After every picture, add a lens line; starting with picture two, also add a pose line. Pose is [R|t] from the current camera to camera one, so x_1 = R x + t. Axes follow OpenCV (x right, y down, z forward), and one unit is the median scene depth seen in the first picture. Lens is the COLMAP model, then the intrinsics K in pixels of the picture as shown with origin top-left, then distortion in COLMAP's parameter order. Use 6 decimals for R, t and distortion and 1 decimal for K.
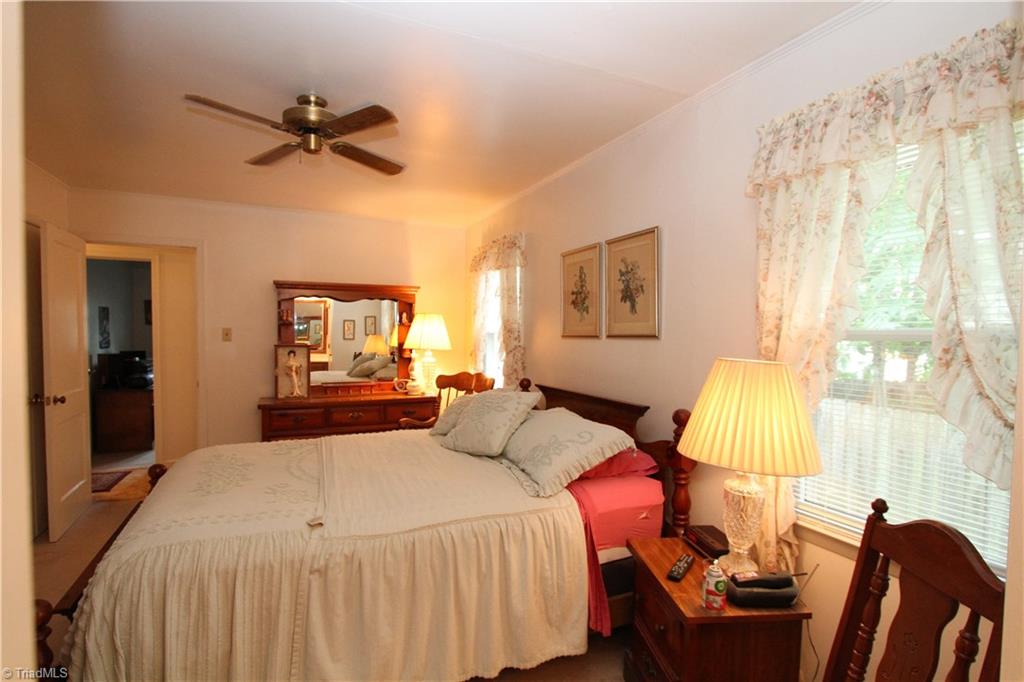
lens RADIAL K [[518.2, 0, 512.0], [0, 518.2, 341.0], [0, 0, 1]] dist [-0.000233, -0.000004]
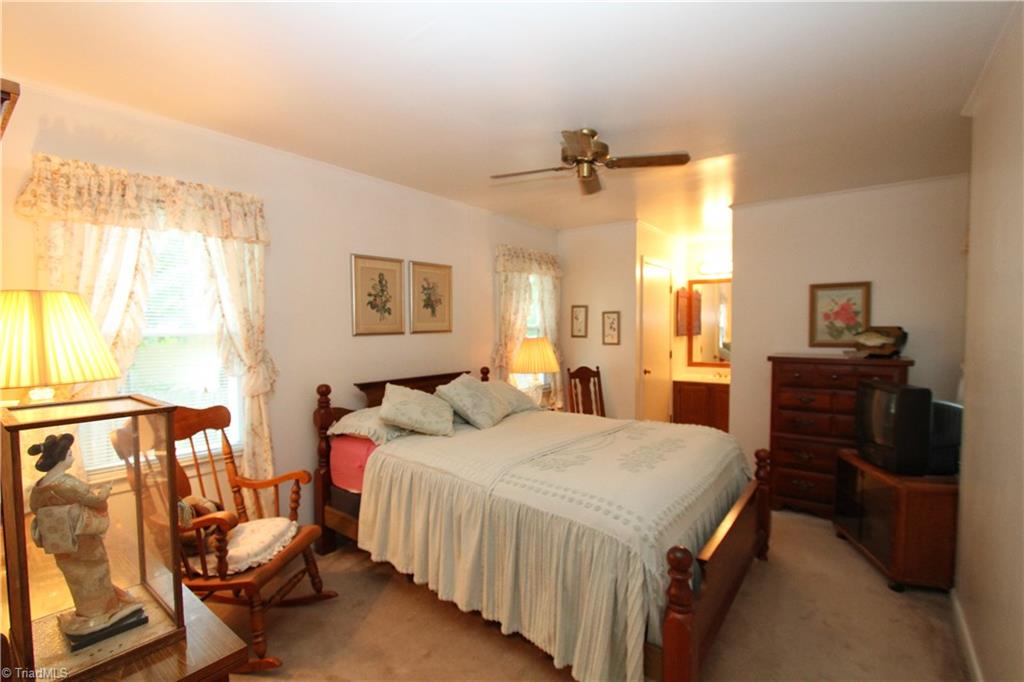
lens RADIAL K [[462.3, 0, 512.0], [0, 462.3, 341.0], [0, 0, 1]] dist [0.000232, 0.000005]
pose [[-0.464081, -0.032217, 0.885207, -0.949483], [0.021747, 0.998623, 0.047745, -0.036907], [-0.885526, 0.041408, -0.462741, 1.265903]]
